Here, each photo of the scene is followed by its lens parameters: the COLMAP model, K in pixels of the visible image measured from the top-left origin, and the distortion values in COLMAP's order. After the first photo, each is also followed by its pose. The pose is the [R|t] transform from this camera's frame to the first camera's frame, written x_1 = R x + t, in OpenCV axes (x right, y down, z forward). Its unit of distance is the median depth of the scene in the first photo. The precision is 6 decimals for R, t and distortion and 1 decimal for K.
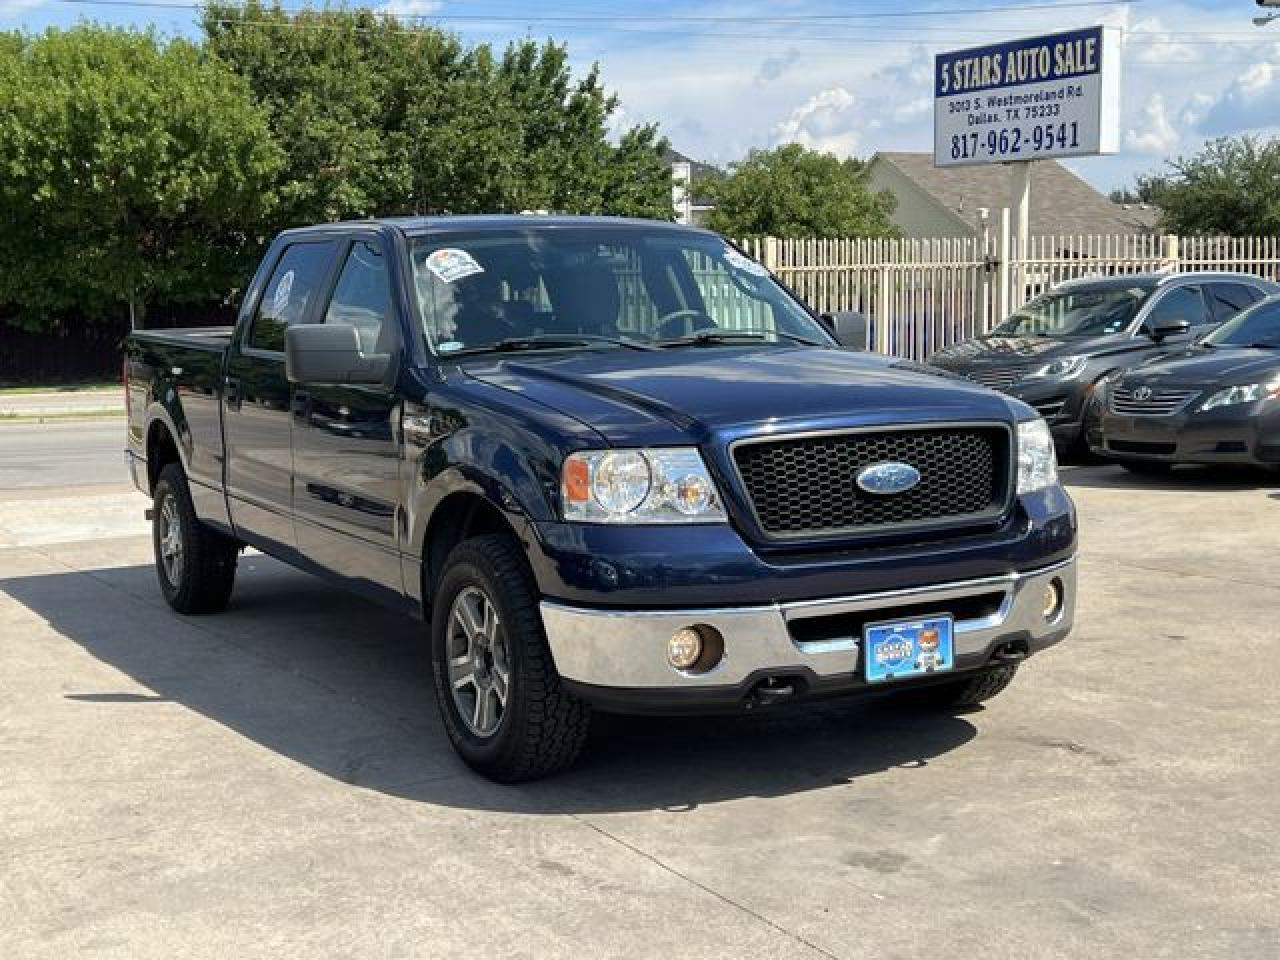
lens RADIAL K [[1676.3, 0, 630.6], [0, 1676.3, 500.4], [0, 0, 1]] dist [0.184342, -0.550289]
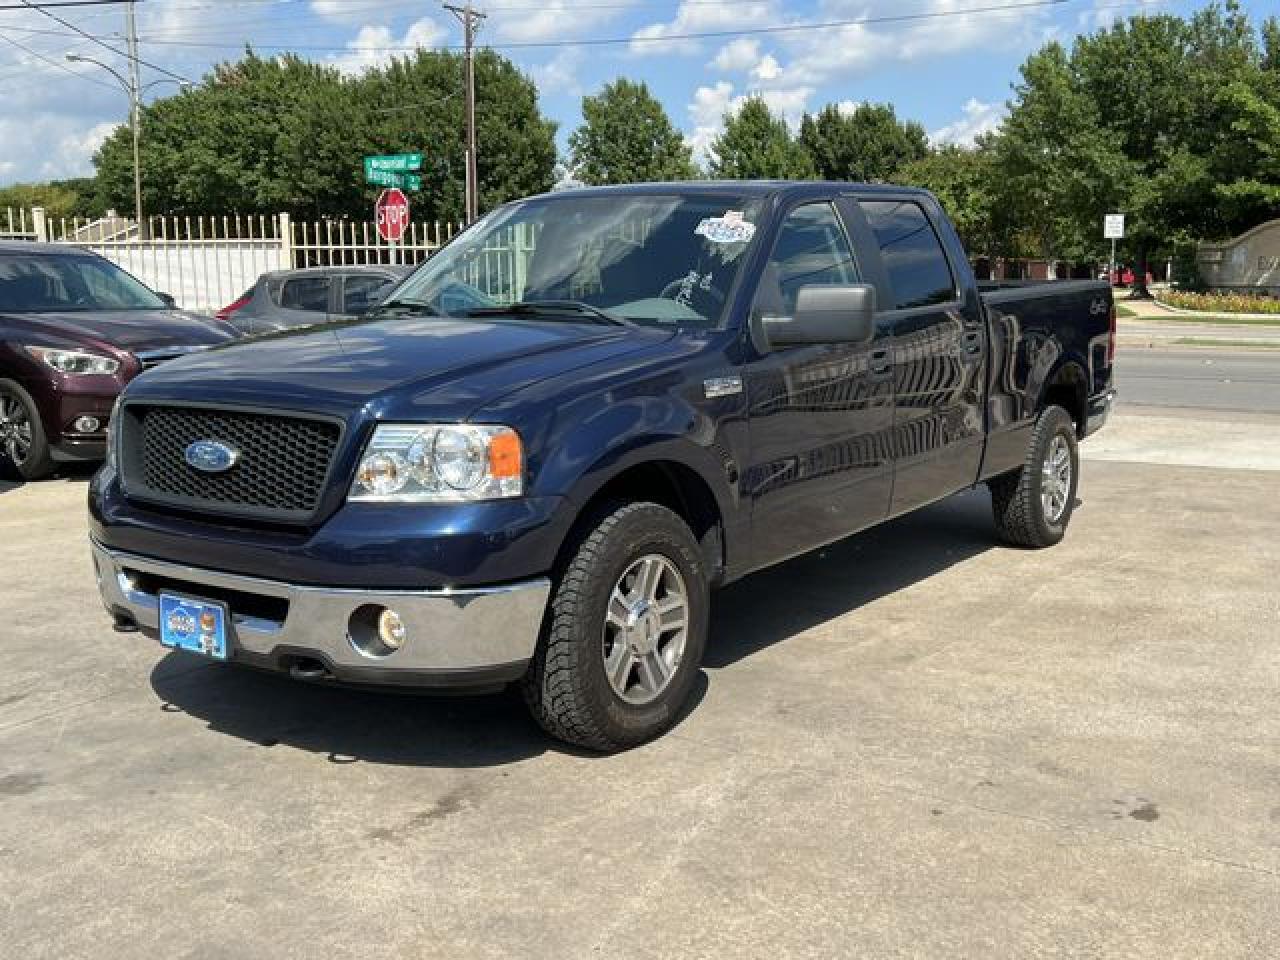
lens RADIAL K [[1294.0, 0, 640.0], [0, 1294.0, 480.0], [0, 0, 1]] dist [0.105372, -0.219593]
pose [[0.430132, 0.163370, -0.887861, 0.313914], [-0.103758, 0.985918, 0.131146, -0.041898], [0.896784, 0.035712, 0.441026, 0.291775]]
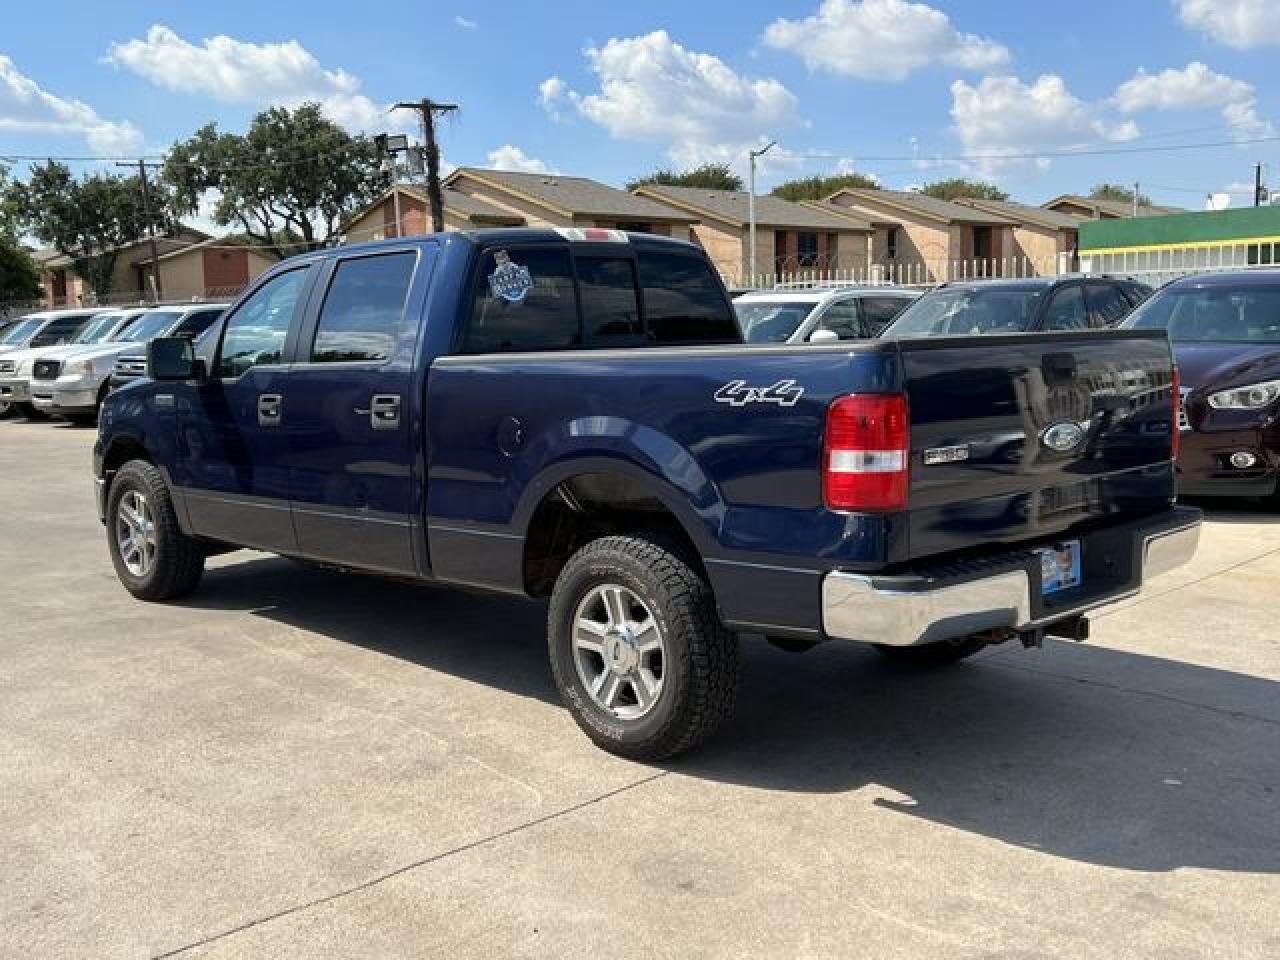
lens RADIAL K [[1338.3, 0, 640.0], [0, 1338.3, 480.0], [0, 0, 1]] dist [0.128935, -0.365264]
pose [[-0.964223, 0.076743, -0.253739, 0.026545], [0.016921, 0.973045, 0.229994, -0.104785], [0.264550, 0.217472, -0.939531, 0.918860]]
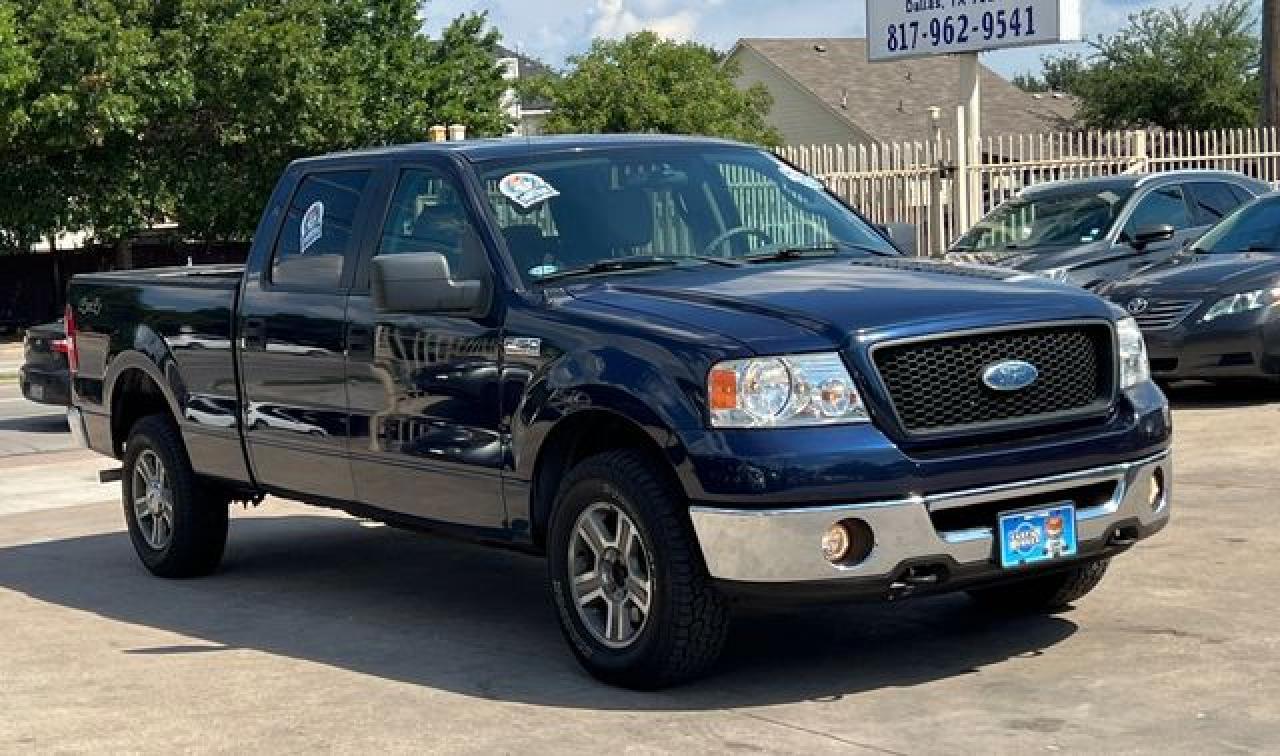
lens RADIAL K [[2099.9, 0, 615.3], [0, 2099.9, 463.2], [0, 0, 1]] dist [0.246198, -0.933526]
pose [[0.995209, -0.045060, 0.086768, -0.068855], [0.045633, 0.998948, -0.004631, 0.012007], [-0.086468, 0.008568, 0.996218, -0.097210]]
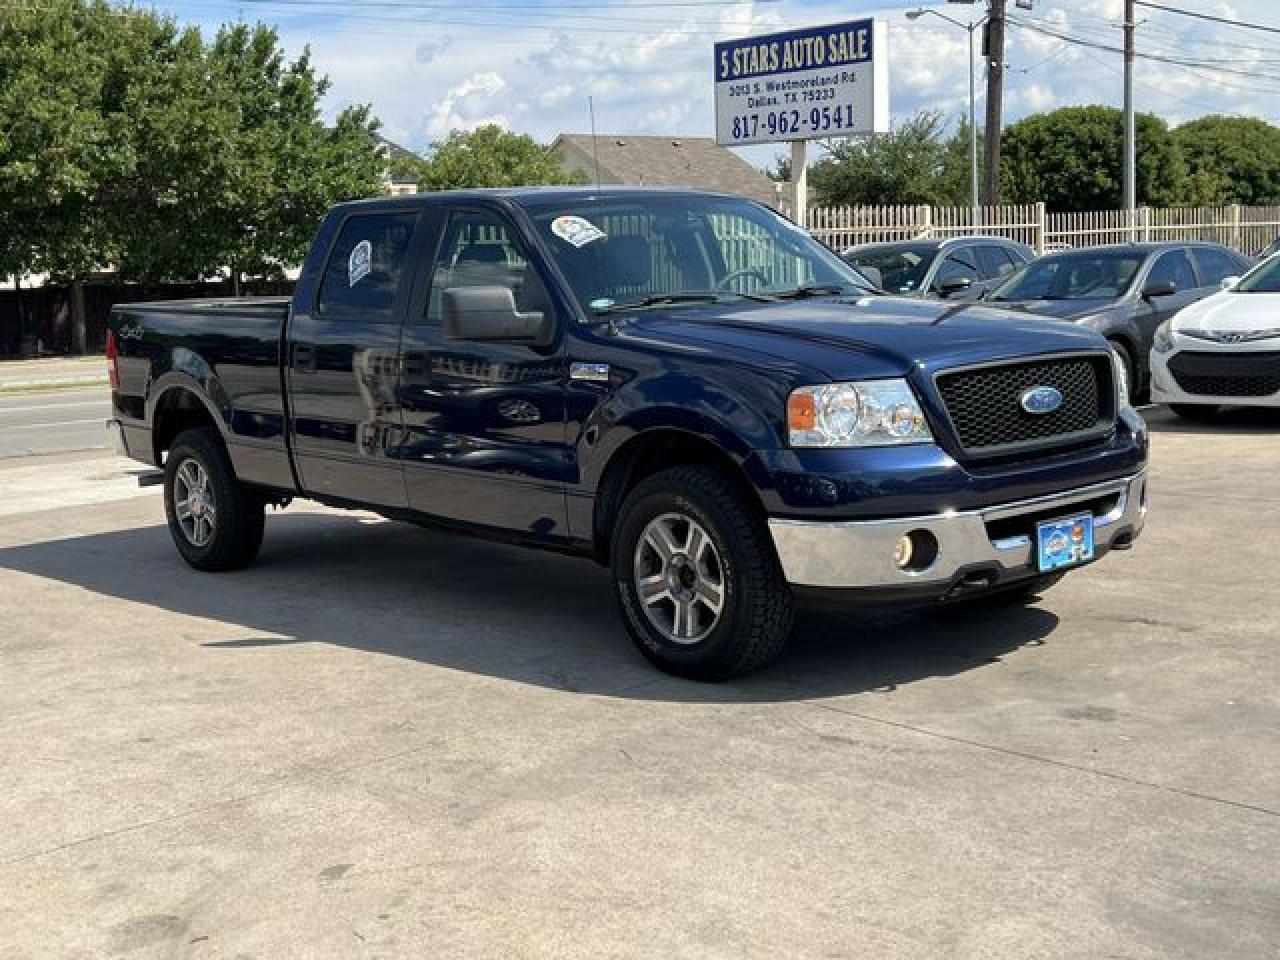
lens RADIAL K [[1585.2, 0, 638.3], [0, 1585.2, 494.0], [0, 0, 1]] dist [0.180227, -0.504486]
pose [[0.977877, -0.049373, 0.203269, -0.117225], [0.045675, 0.998695, 0.022848, 0.004673], [-0.204132, -0.013058, 0.978856, -0.015112]]
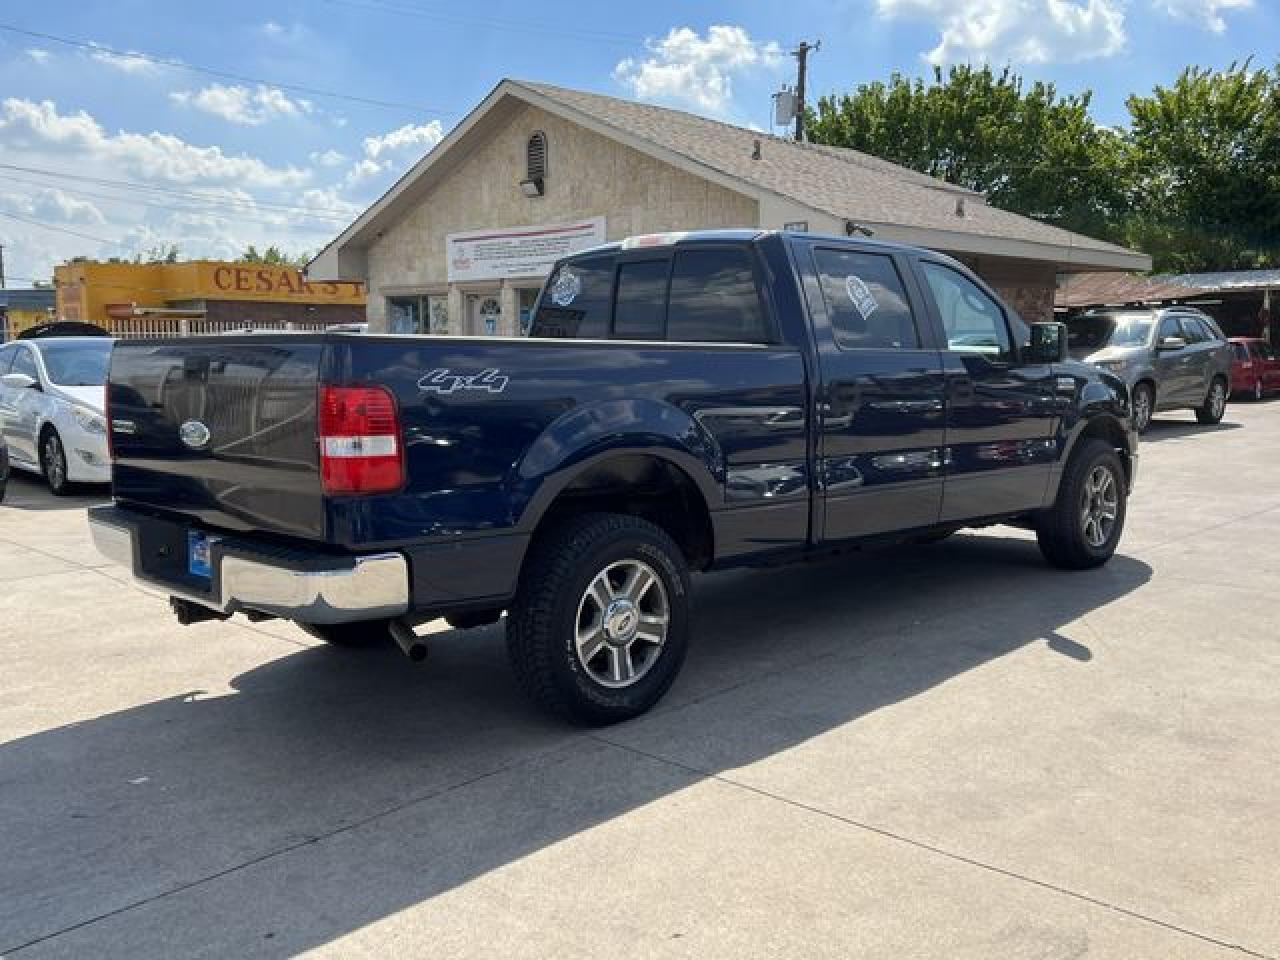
lens RADIAL K [[1177.1, 0, 637.4], [0, 1177.1, 483.9], [0, 0, 1]] dist [0.077610, -0.099321]
pose [[-0.263138, -0.083270, 0.961158, -0.430331], [0.129486, 0.984206, 0.120717, -0.054086], [-0.956029, 0.156221, -0.248200, 0.638863]]
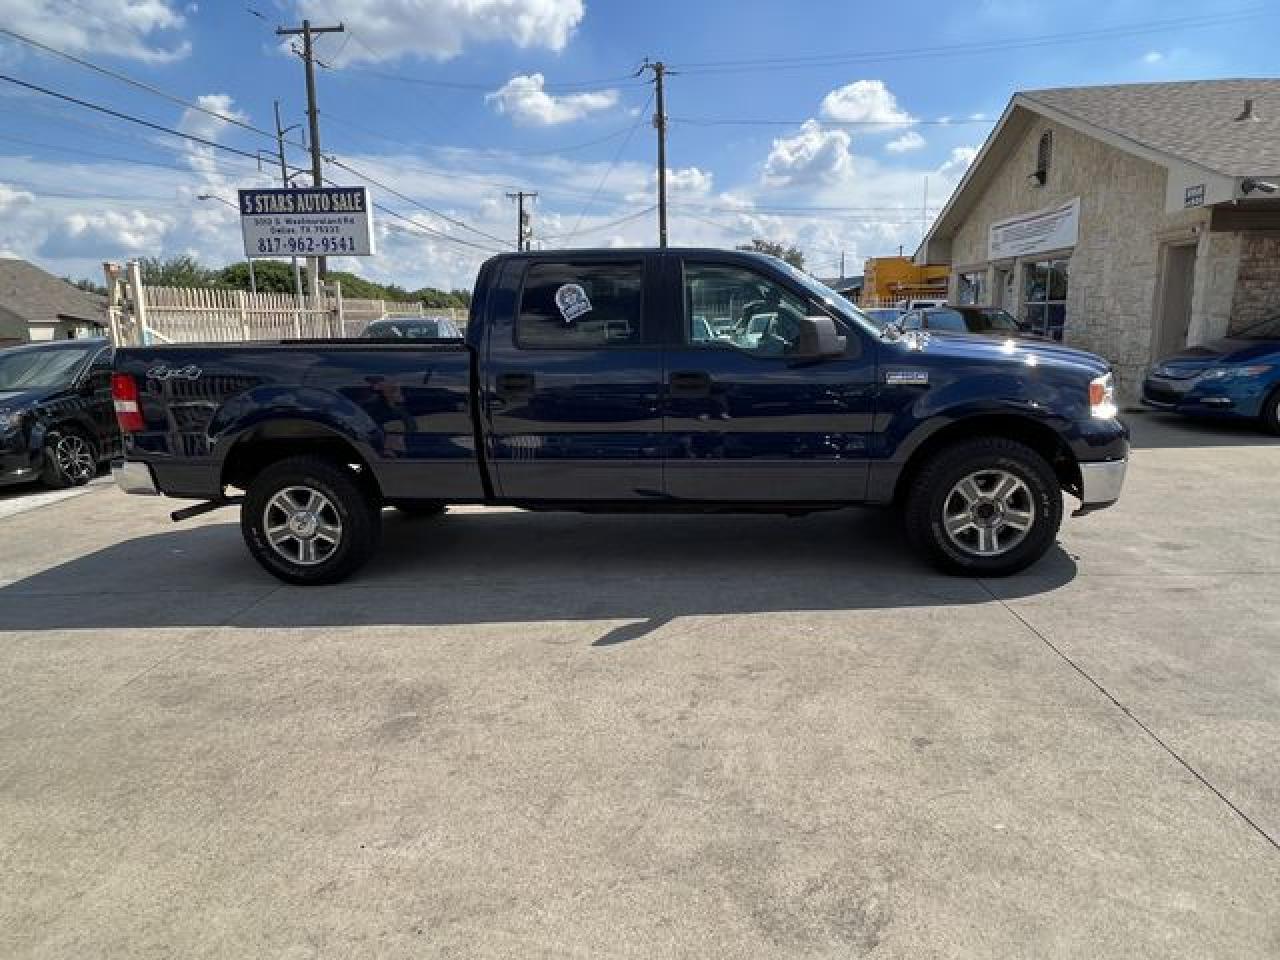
lens RADIAL K [[741.0, 0, 640.0], [0, 741.0, 480.0], [0, 0, 1]] dist [-0.000856, -0.000443]
pose [[0.557173, -0.169296, 0.812956, -0.314235], [0.114912, 0.985297, 0.126428, -0.025409], [-0.822407, 0.022976, 0.568436, 0.303727]]
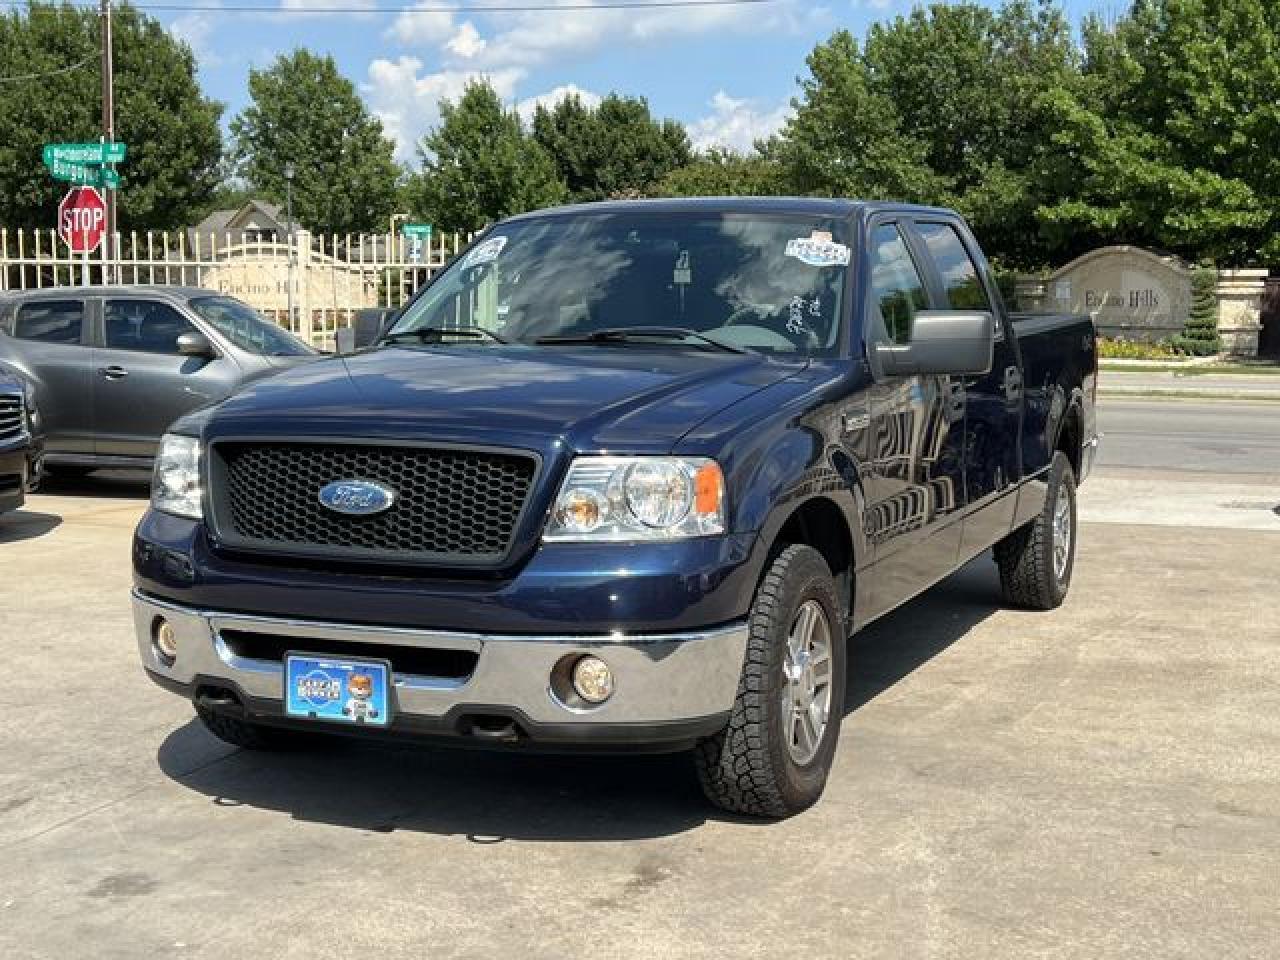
lens RADIAL K [[1676.3, 0, 630.6], [0, 1676.3, 500.4], [0, 0, 1]] dist [0.184342, -0.550289]
pose [[0.596995, 0.120096, -0.793205, 0.311177], [-0.107567, 0.991786, 0.069204, -0.029217], [0.795001, 0.044008, 0.605010, 0.189847]]
